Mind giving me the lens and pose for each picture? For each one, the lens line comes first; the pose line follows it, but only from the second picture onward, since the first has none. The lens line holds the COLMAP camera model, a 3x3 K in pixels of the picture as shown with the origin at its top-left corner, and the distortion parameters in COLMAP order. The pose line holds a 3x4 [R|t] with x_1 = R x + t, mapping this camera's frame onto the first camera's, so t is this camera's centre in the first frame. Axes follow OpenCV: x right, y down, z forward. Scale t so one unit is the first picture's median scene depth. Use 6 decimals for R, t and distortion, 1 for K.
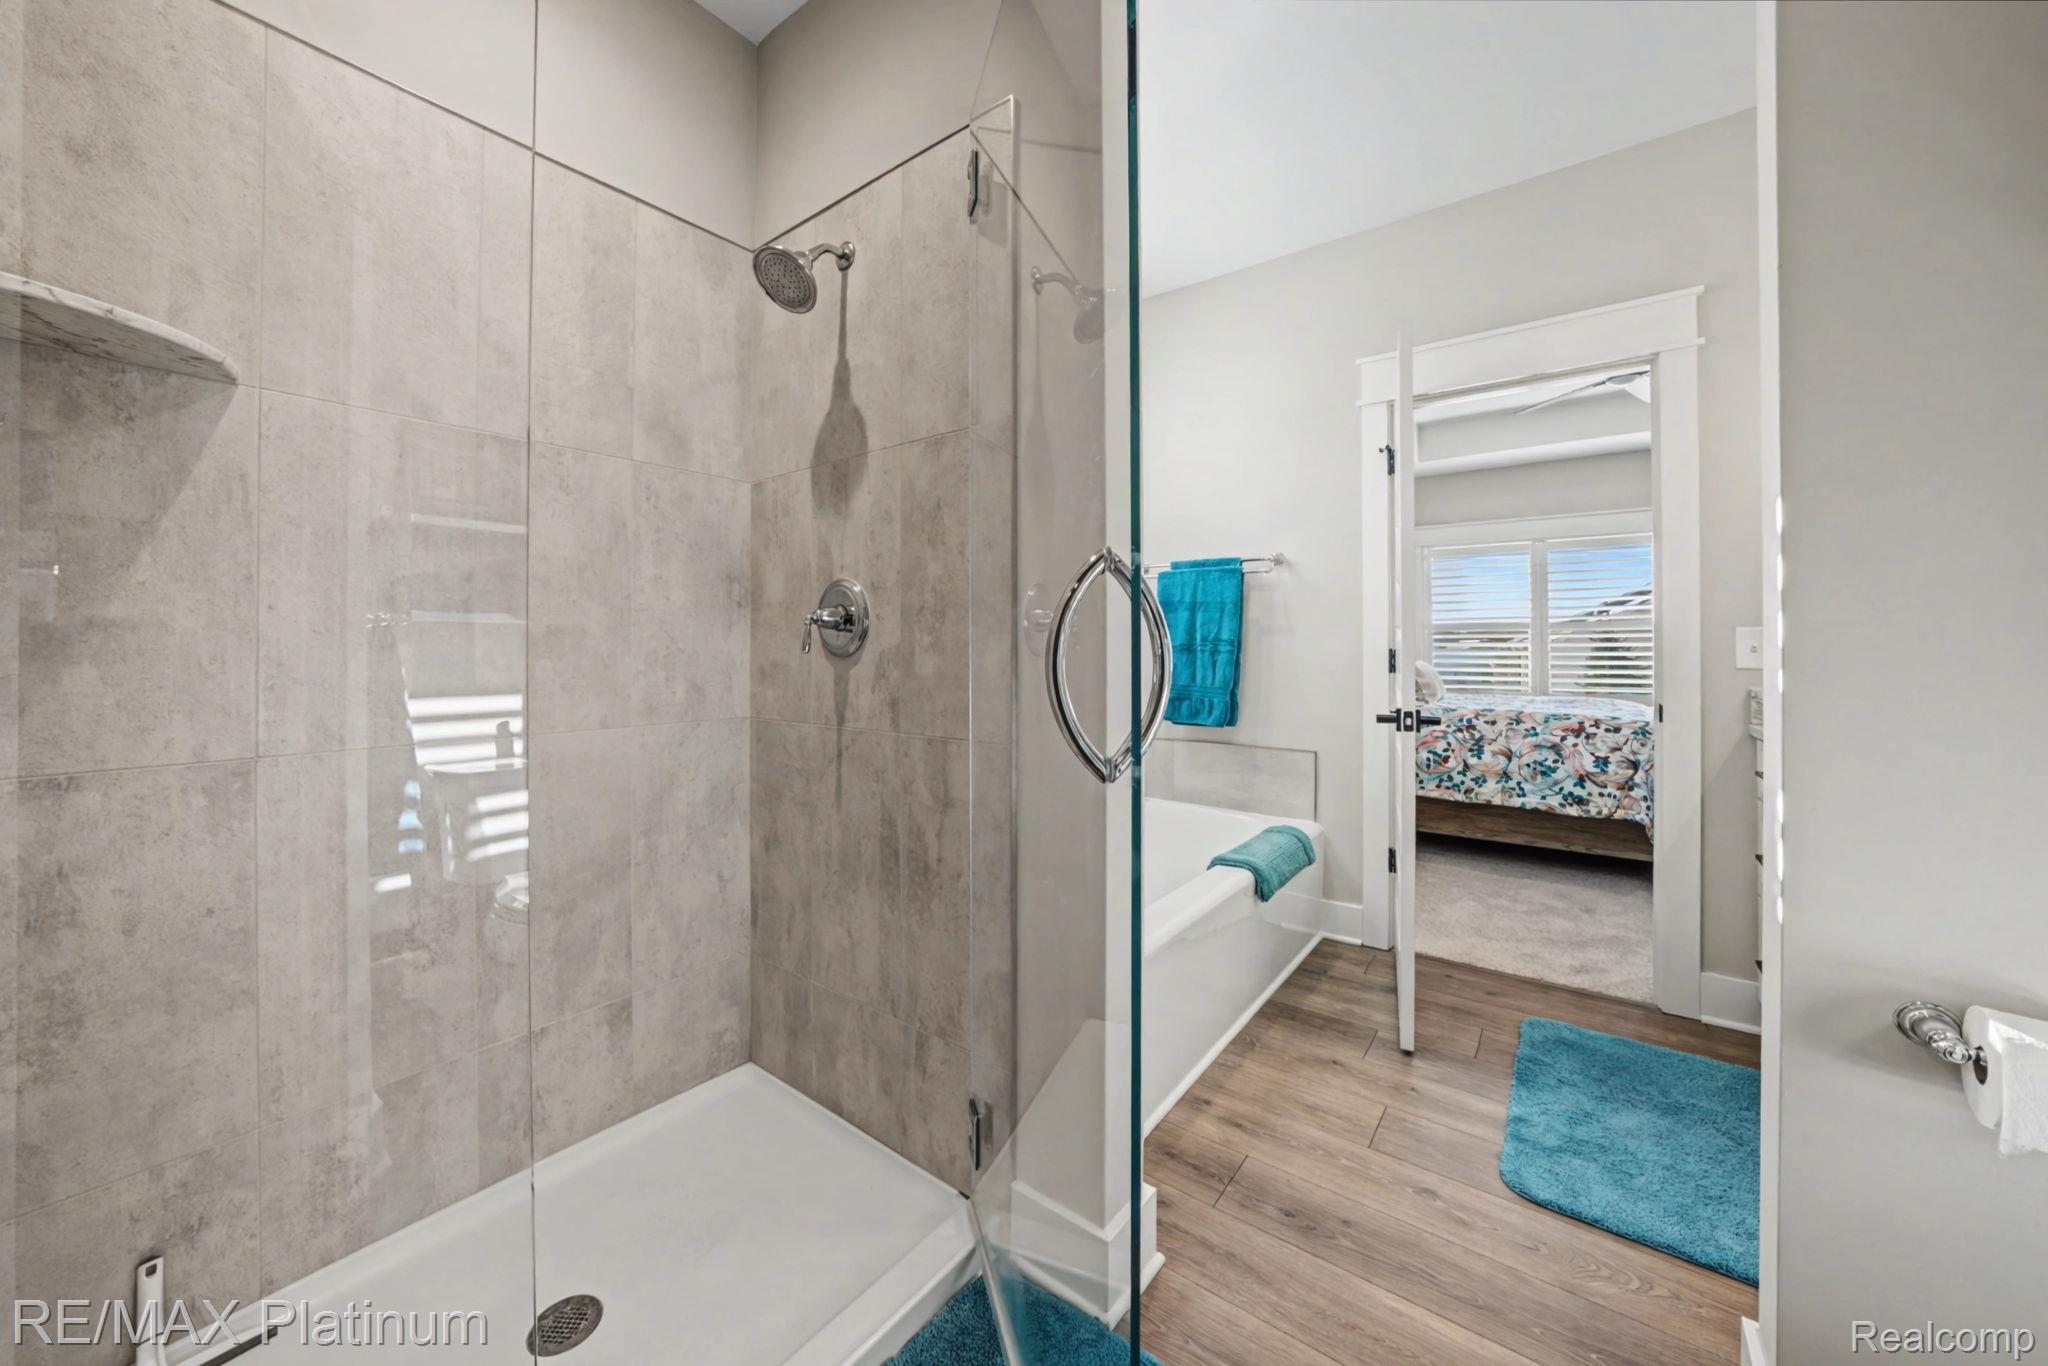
lens RADIAL K [[754.2, 0, 1026.3], [0, 754.2, 652.0], [0, 0, 1]] dist [-0.008677, -0.000118]
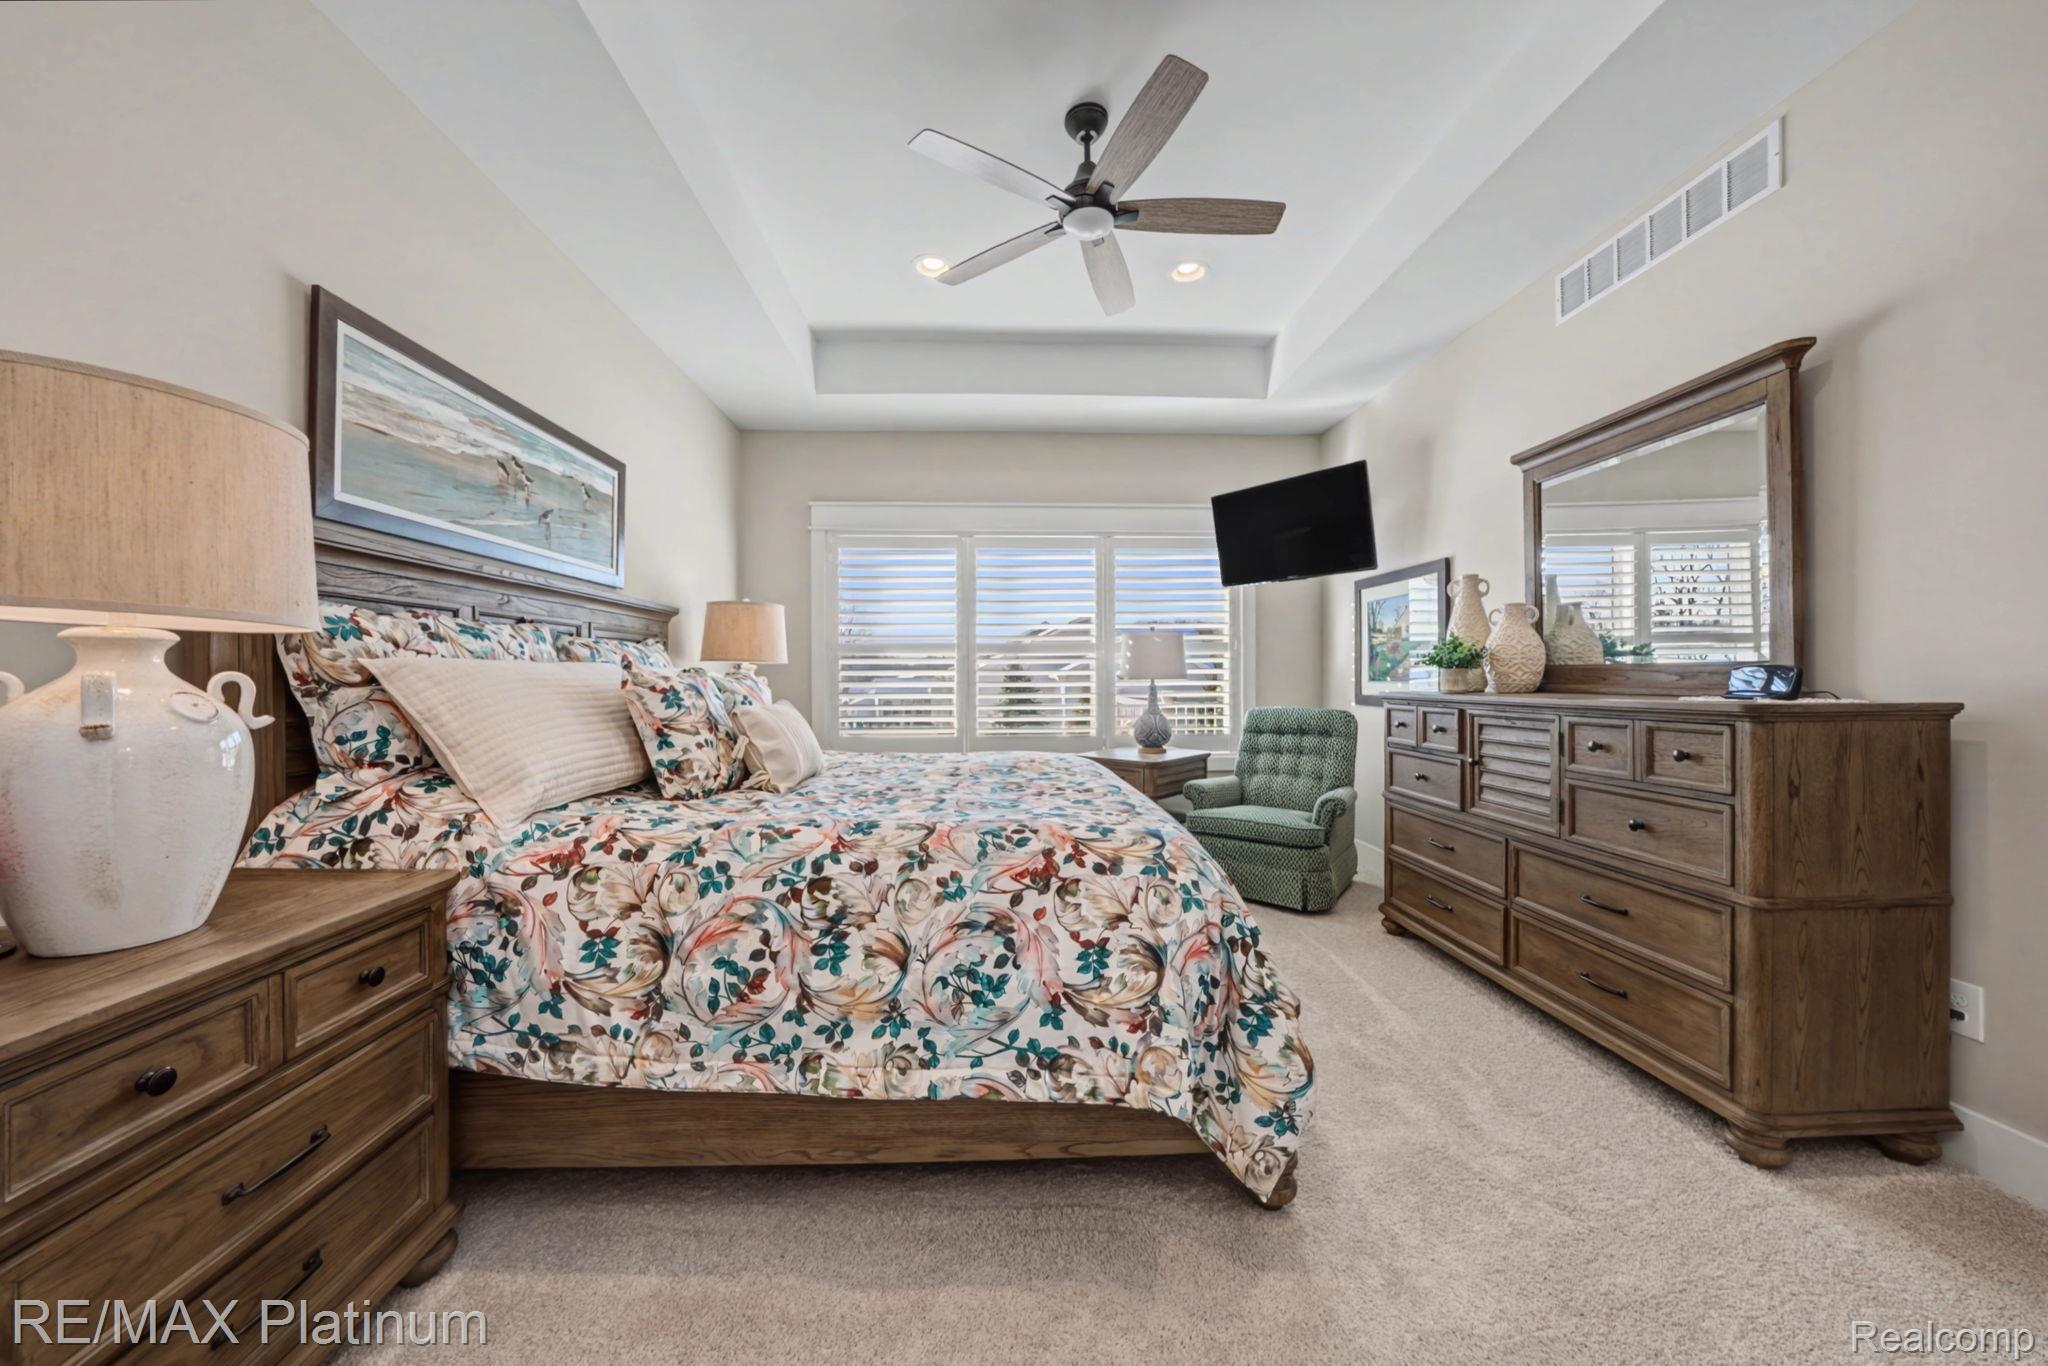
lens RADIAL K [[754.2, 0, 1026.3], [0, 754.2, 652.0], [0, 0, 1]] dist [-0.008677, -0.000118]
pose [[0.780187, 0.014527, 0.625377, 0.455718], [0.008311, 0.999401, -0.033584, -0.006160], [-0.625491, 0.031399, 0.779599, 0.664642]]
